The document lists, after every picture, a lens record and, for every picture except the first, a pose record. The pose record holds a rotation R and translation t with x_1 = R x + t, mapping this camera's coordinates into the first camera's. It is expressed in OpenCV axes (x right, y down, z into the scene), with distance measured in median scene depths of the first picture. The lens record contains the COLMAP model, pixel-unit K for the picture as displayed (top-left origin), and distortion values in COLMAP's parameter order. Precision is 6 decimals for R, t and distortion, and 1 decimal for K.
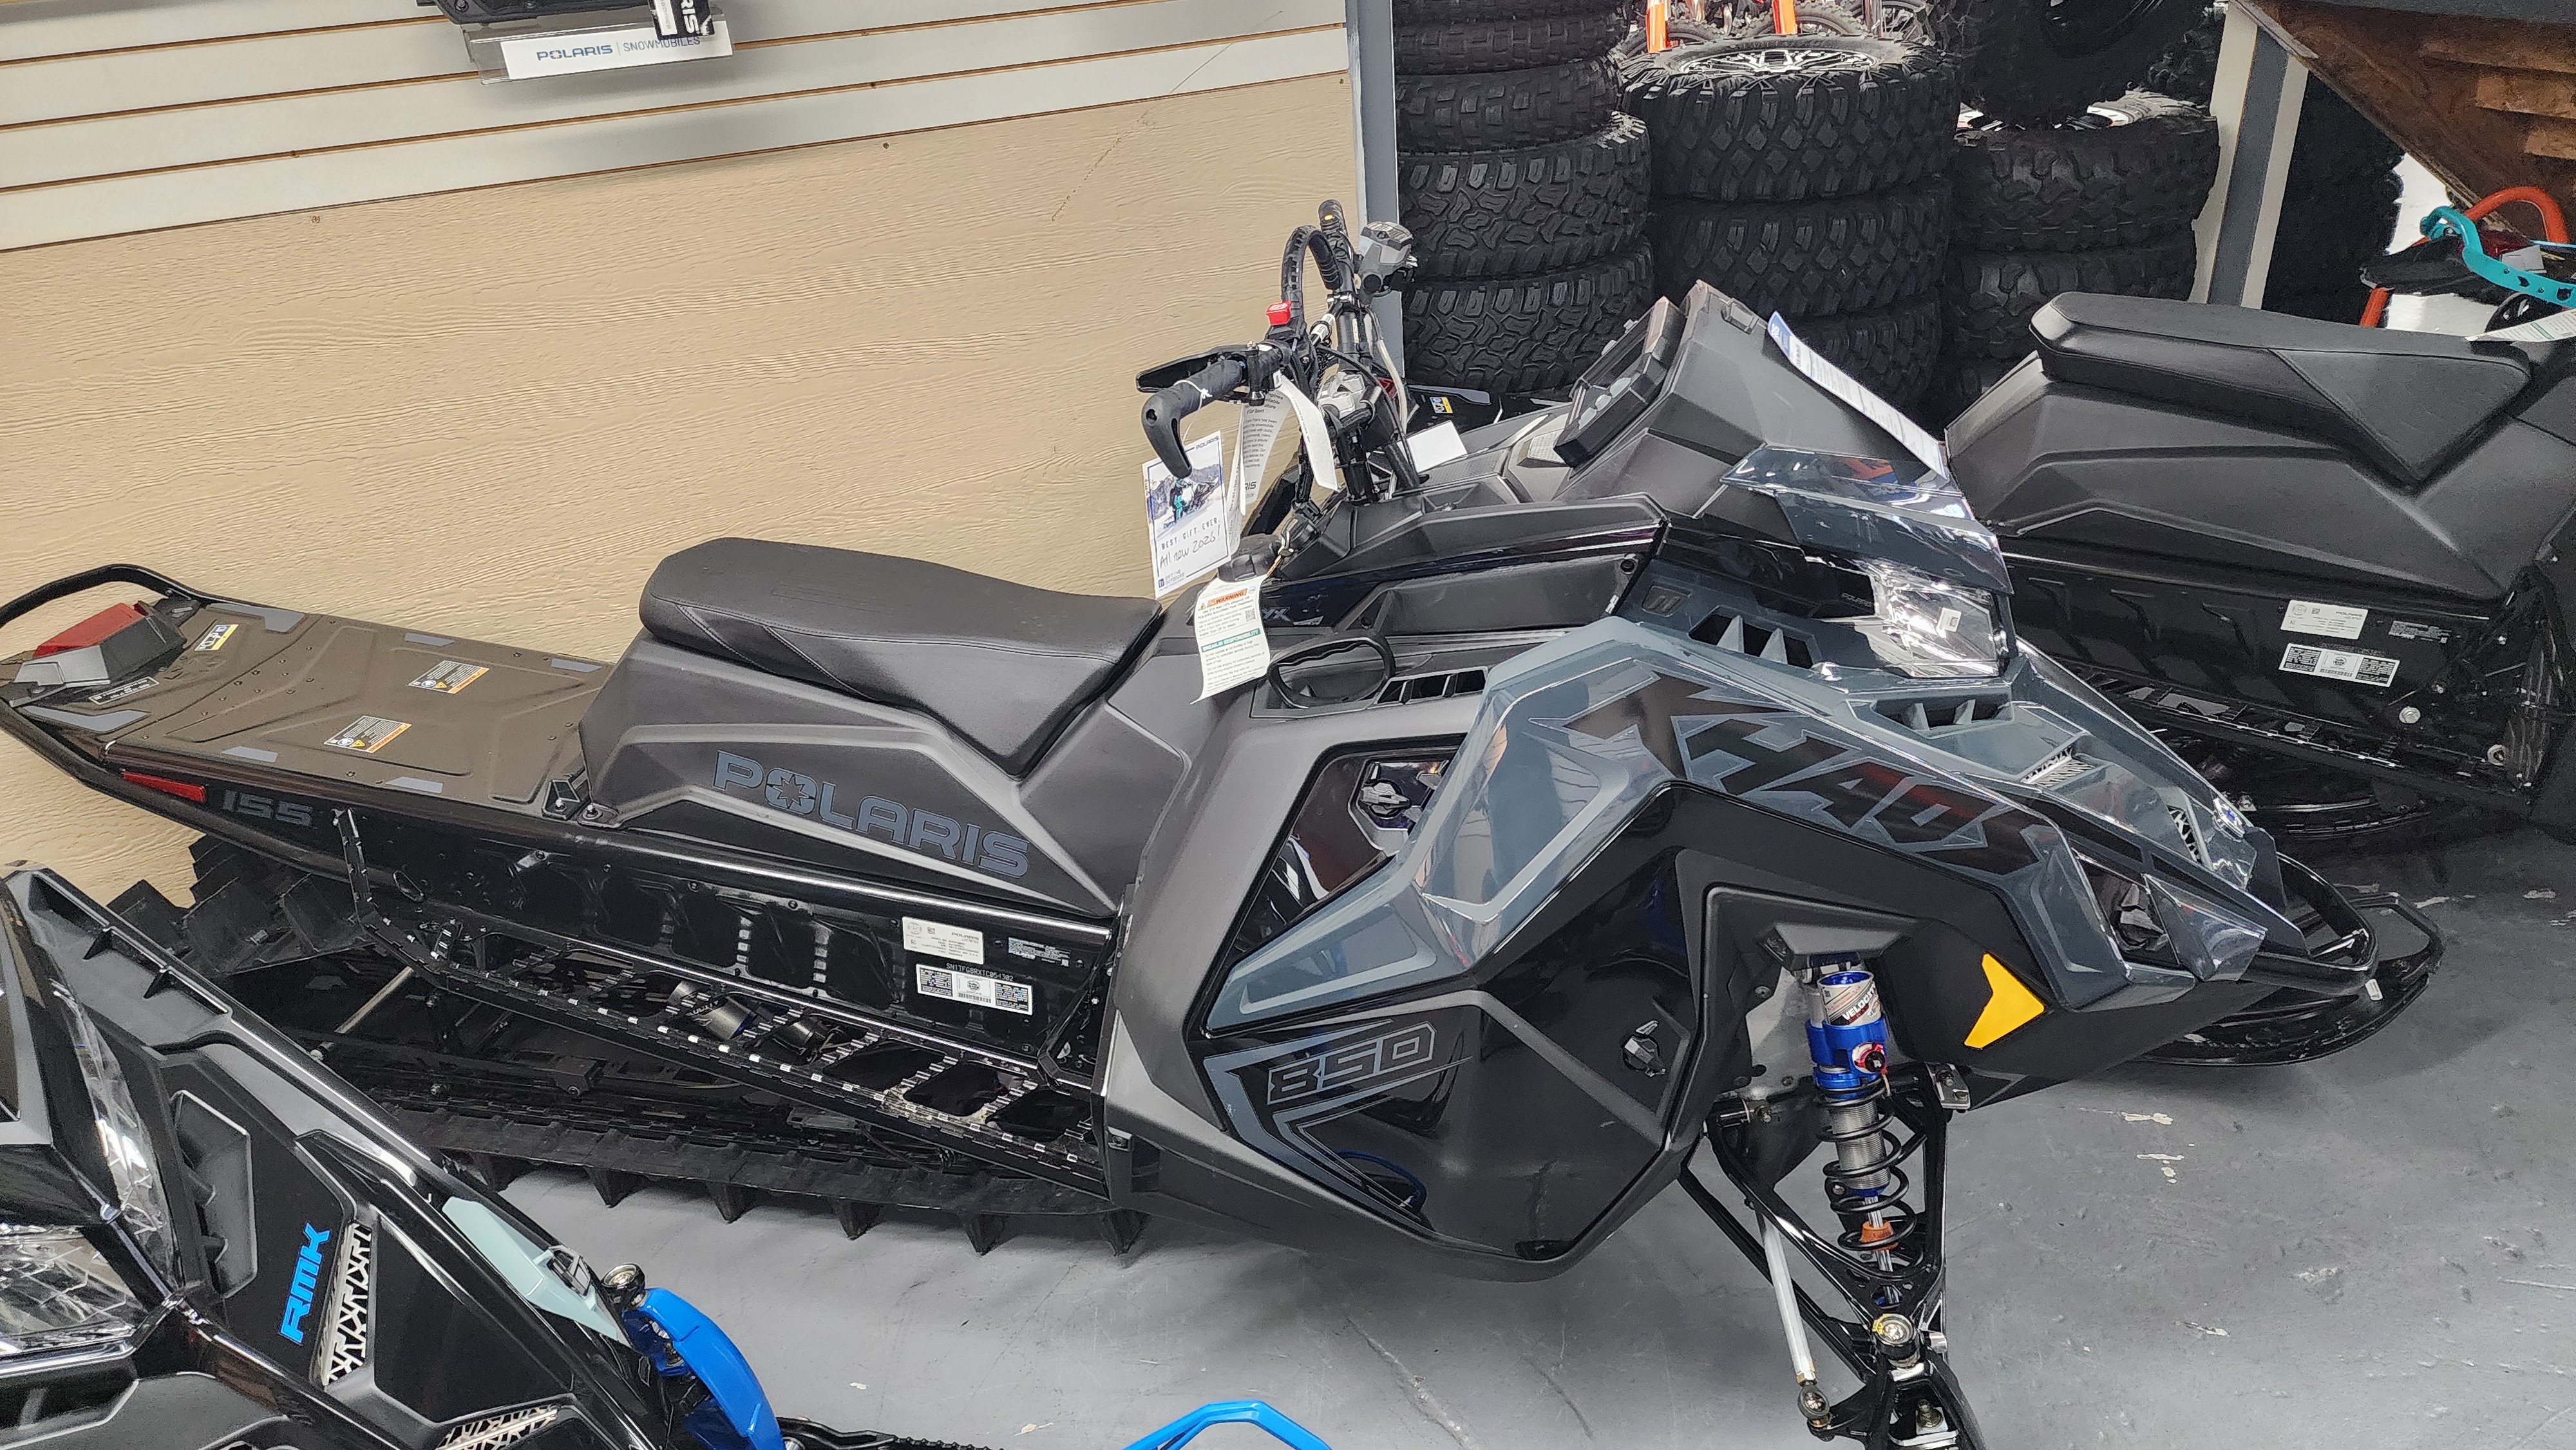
lens RADIAL K [[1765.9, 0, 1288.7], [0, 1765.9, 720.9], [0, 0, 1]] dist [0.031703, -0.008394]
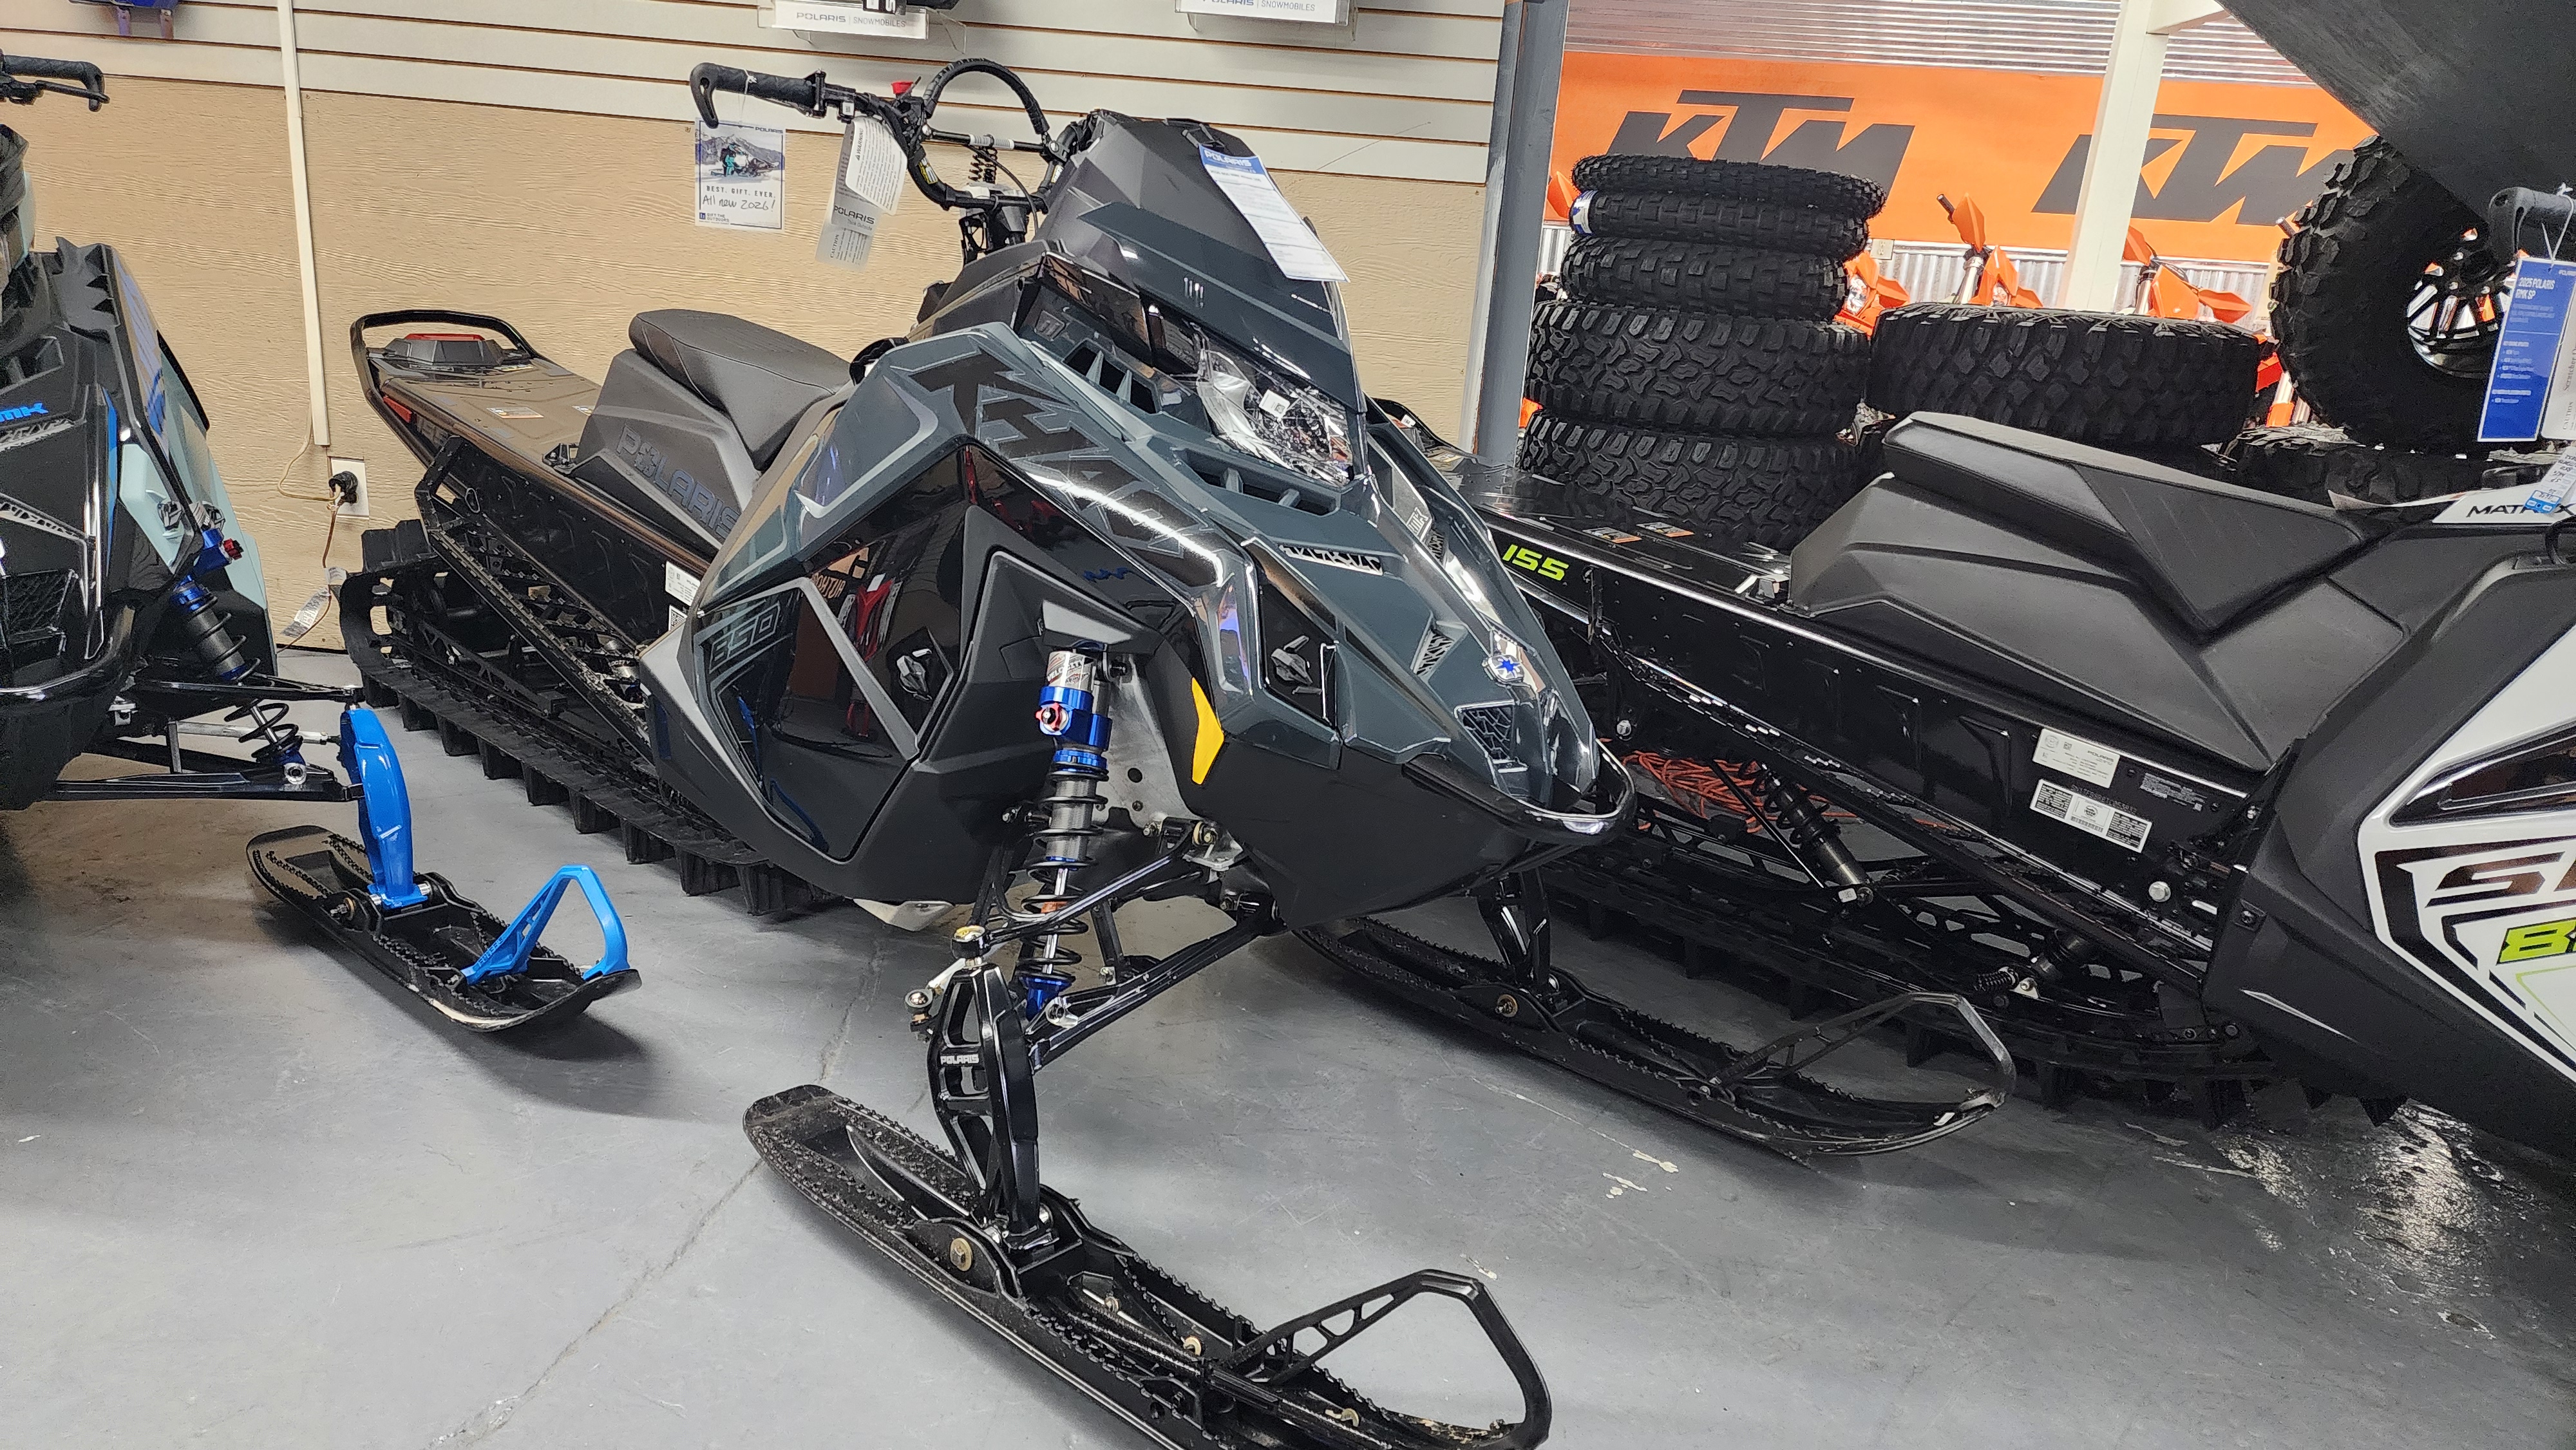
lens RADIAL K [[1765.9, 0, 1225.0], [0, 1765.9, 729.7], [0, 0, 1]] dist [0.031703, -0.008394]
pose [[0.850930, 0.264486, -0.453835, 0.632030], [-0.354183, 0.926934, -0.123887, 0.200605], [0.387909, 0.266160, 0.882432, 0.026432]]
